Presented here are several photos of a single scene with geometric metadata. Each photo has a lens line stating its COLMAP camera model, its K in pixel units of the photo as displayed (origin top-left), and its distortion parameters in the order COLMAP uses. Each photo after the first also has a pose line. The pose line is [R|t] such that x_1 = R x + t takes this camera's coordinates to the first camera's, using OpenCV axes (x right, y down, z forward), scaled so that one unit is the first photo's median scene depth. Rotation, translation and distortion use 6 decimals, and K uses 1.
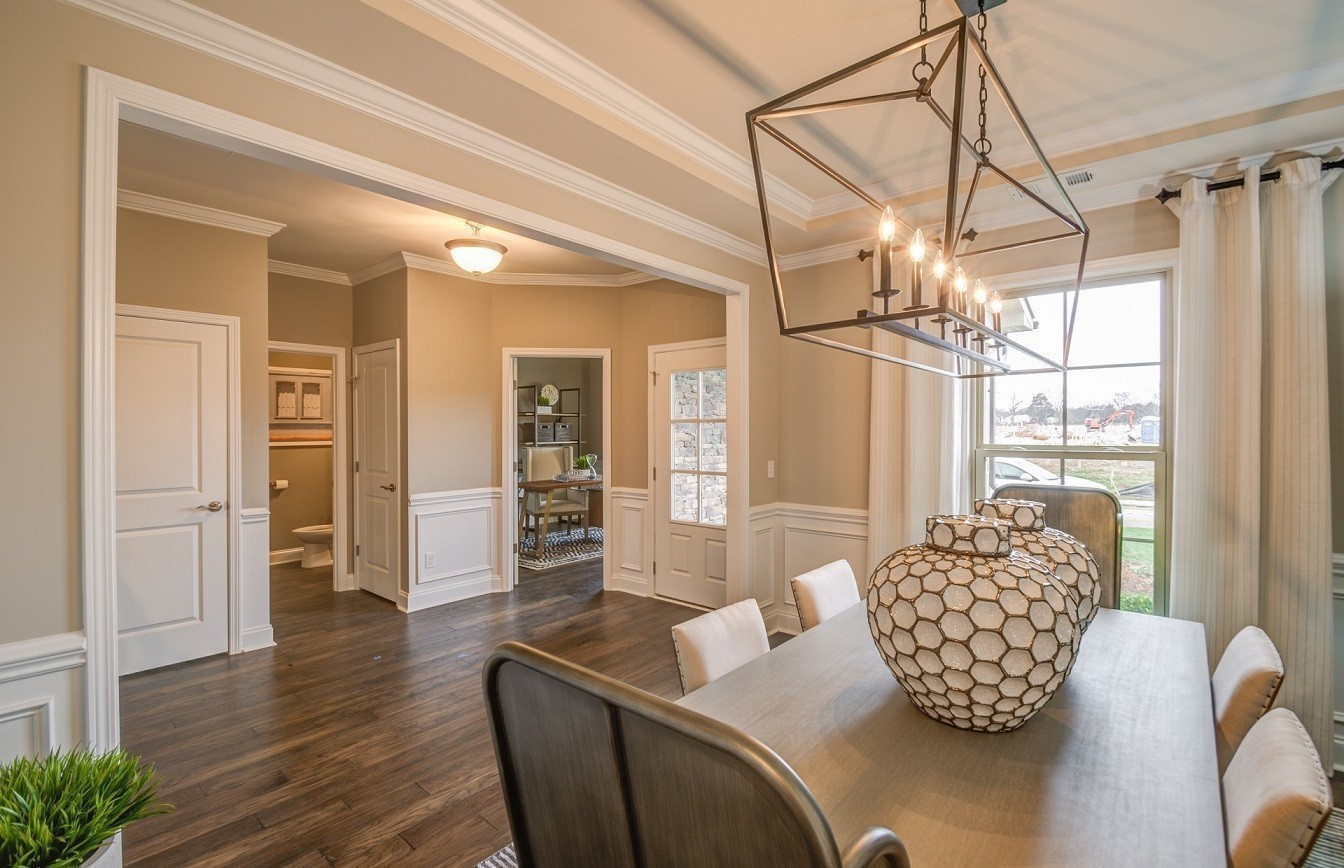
lens RADIAL K [[593.1, 0, 664.1], [0, 593.1, 433.1], [0, 0, 1]] dist [0.001140, -0.001171]
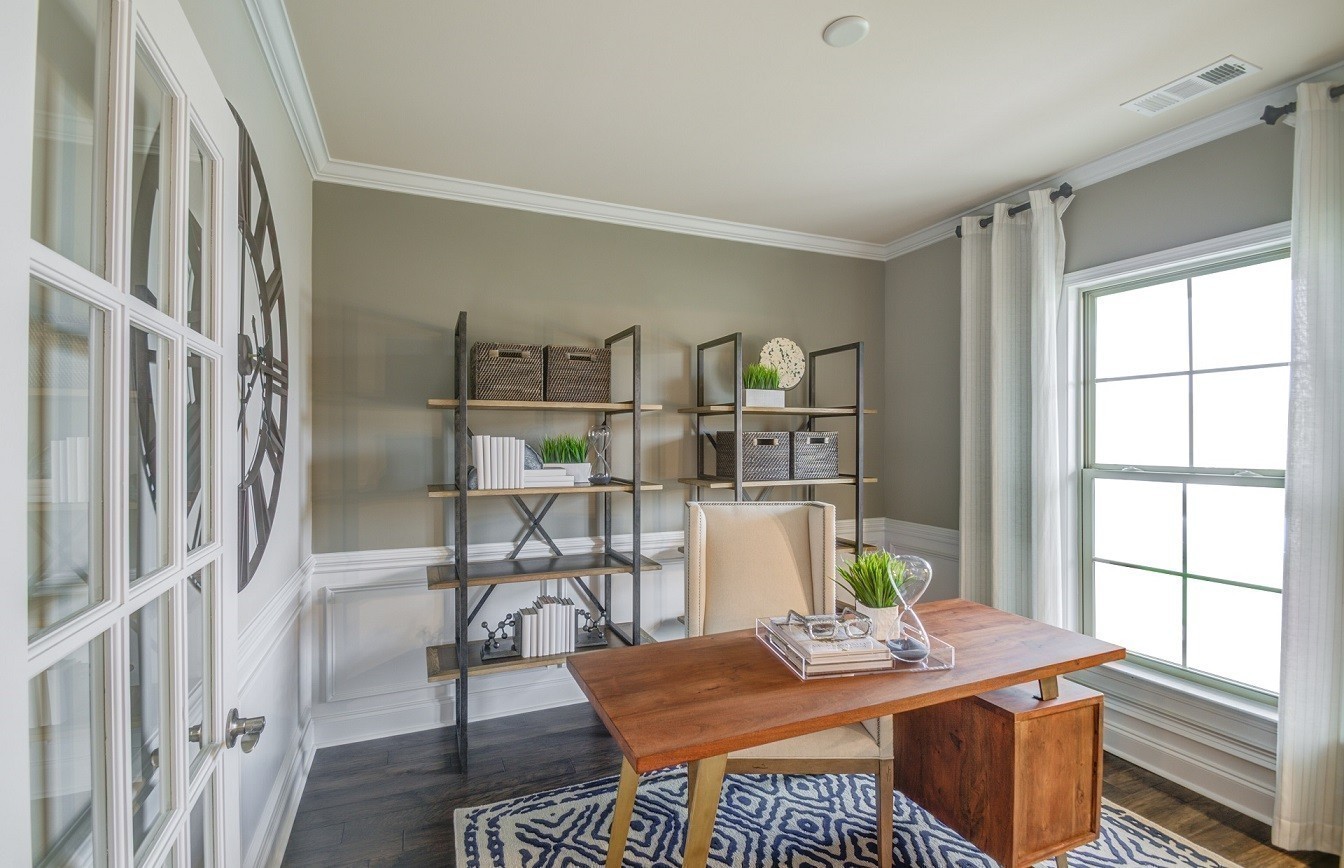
lens RADIAL K [[593.1, 0, 663.2], [0, 593.1, 437.2], [0, 0, 1]] dist [0.001140, -0.001171]
pose [[0.897274, 0.004093, -0.441455, -0.089580], [-0.005543, 0.999983, -0.001996, -0.012214], [0.441439, 0.004238, 0.897281, 0.619596]]
